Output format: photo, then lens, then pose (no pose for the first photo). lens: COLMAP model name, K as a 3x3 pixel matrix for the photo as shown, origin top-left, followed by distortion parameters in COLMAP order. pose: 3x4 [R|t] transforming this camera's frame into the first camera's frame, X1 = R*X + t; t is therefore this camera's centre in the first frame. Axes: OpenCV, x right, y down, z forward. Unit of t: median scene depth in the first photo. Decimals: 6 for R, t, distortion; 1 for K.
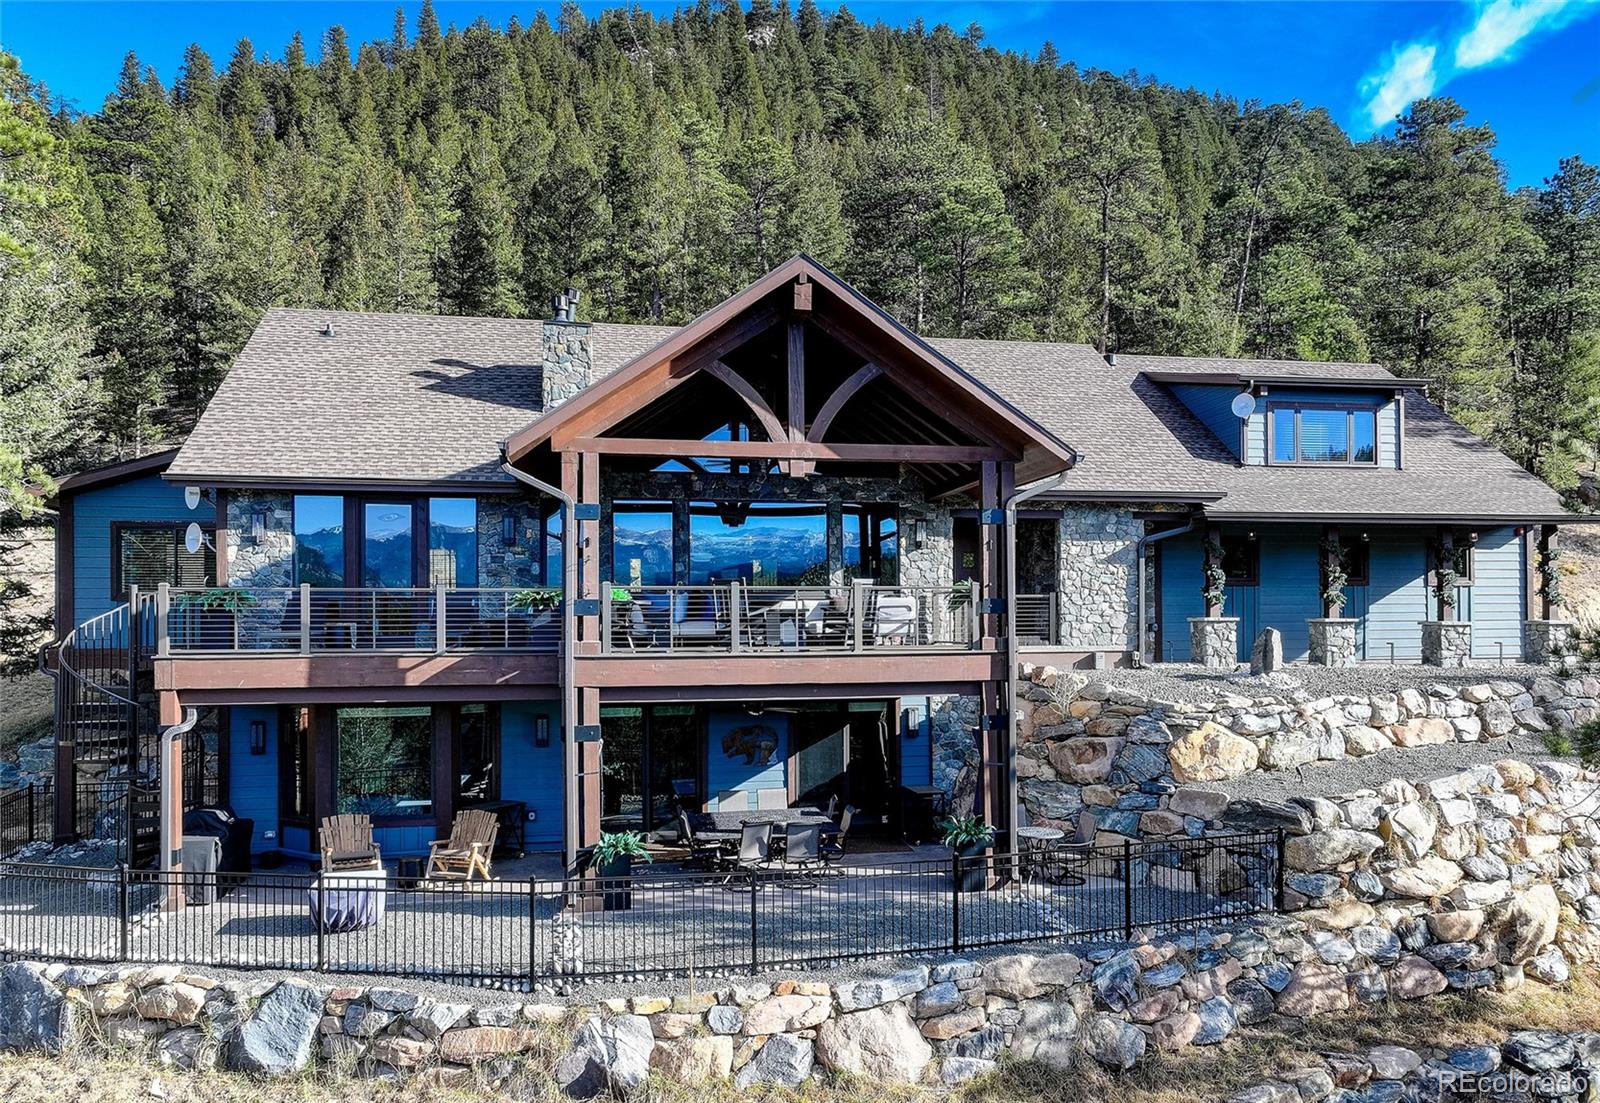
lens RADIAL K [[1434.6, 0, 804.8], [0, 1434.6, 550.4], [0, 0, 1]] dist [0.004271, 0.002613]
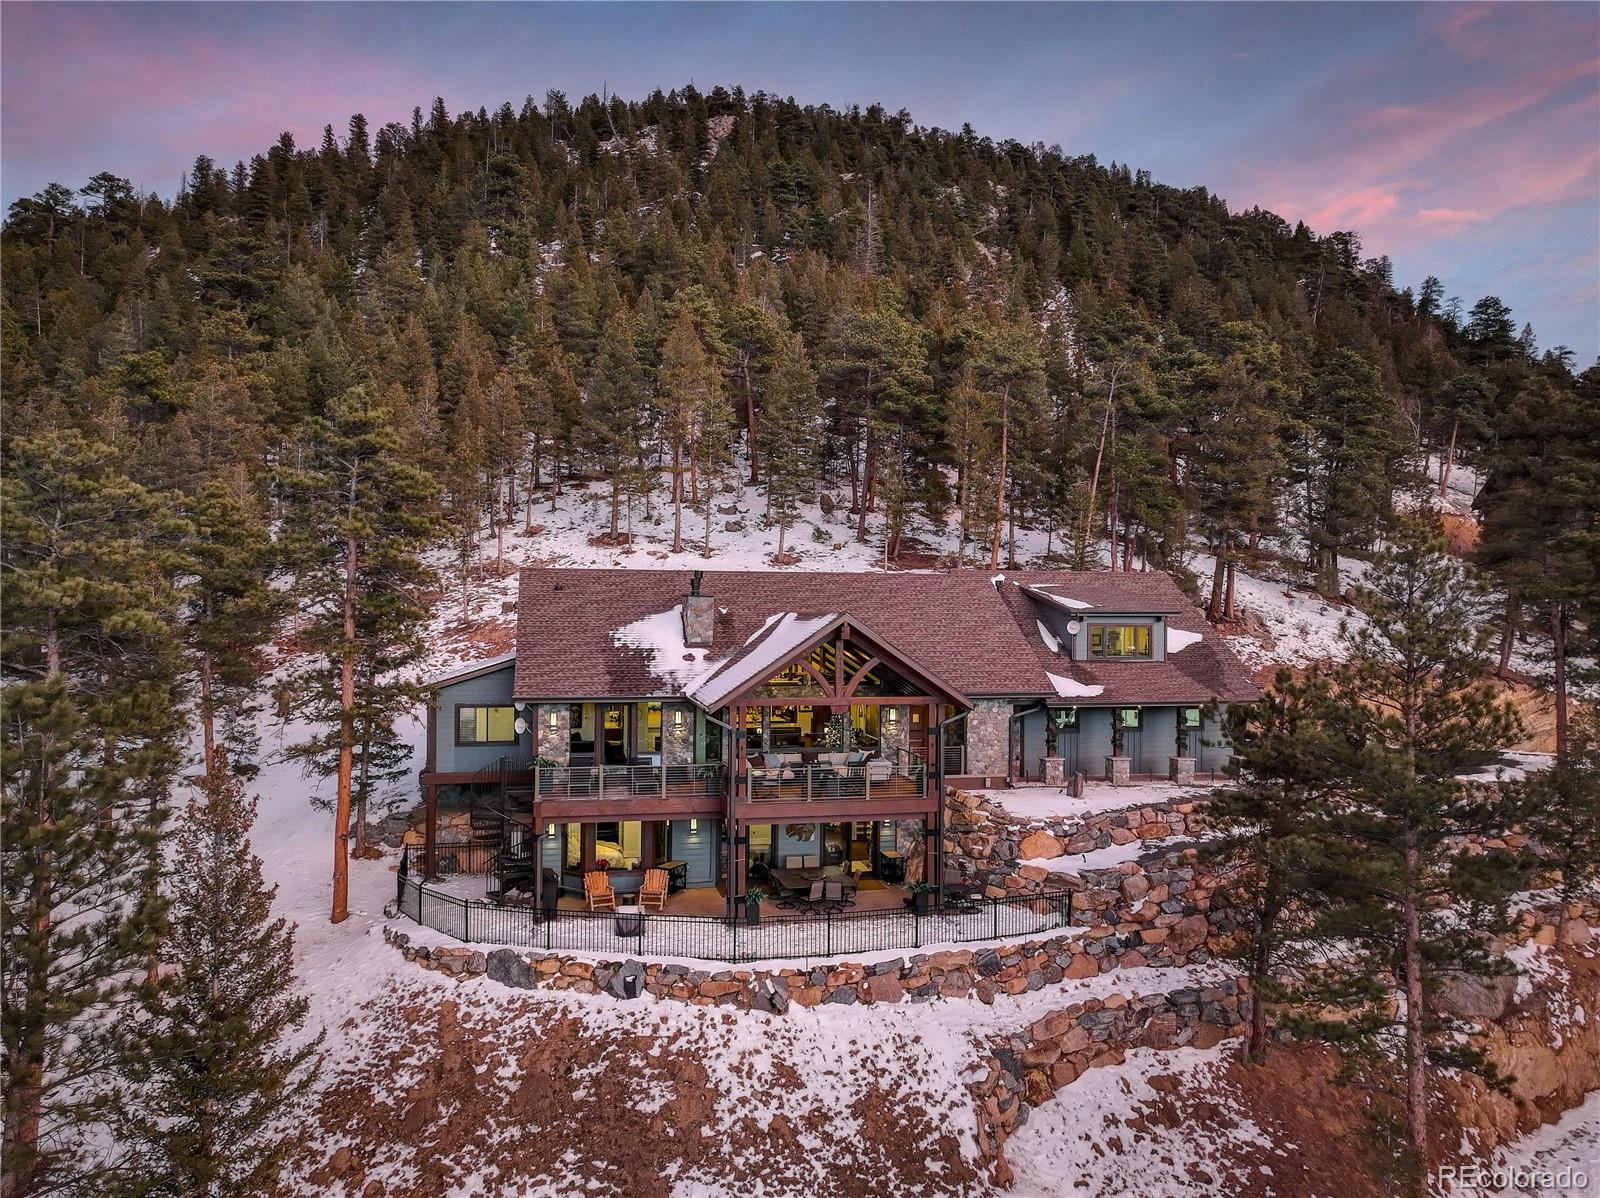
lens RADIAL K [[1116.7, 0, 793.8], [0, 1116.7, 601.5], [0, 0, 1]] dist [0.001913, 0.000364]
pose [[0.999702, 0.014124, 0.019930, -0.087674], [-0.013984, 0.999877, -0.007167, -0.167067], [-0.020028, 0.006886, 0.999776, -0.500308]]
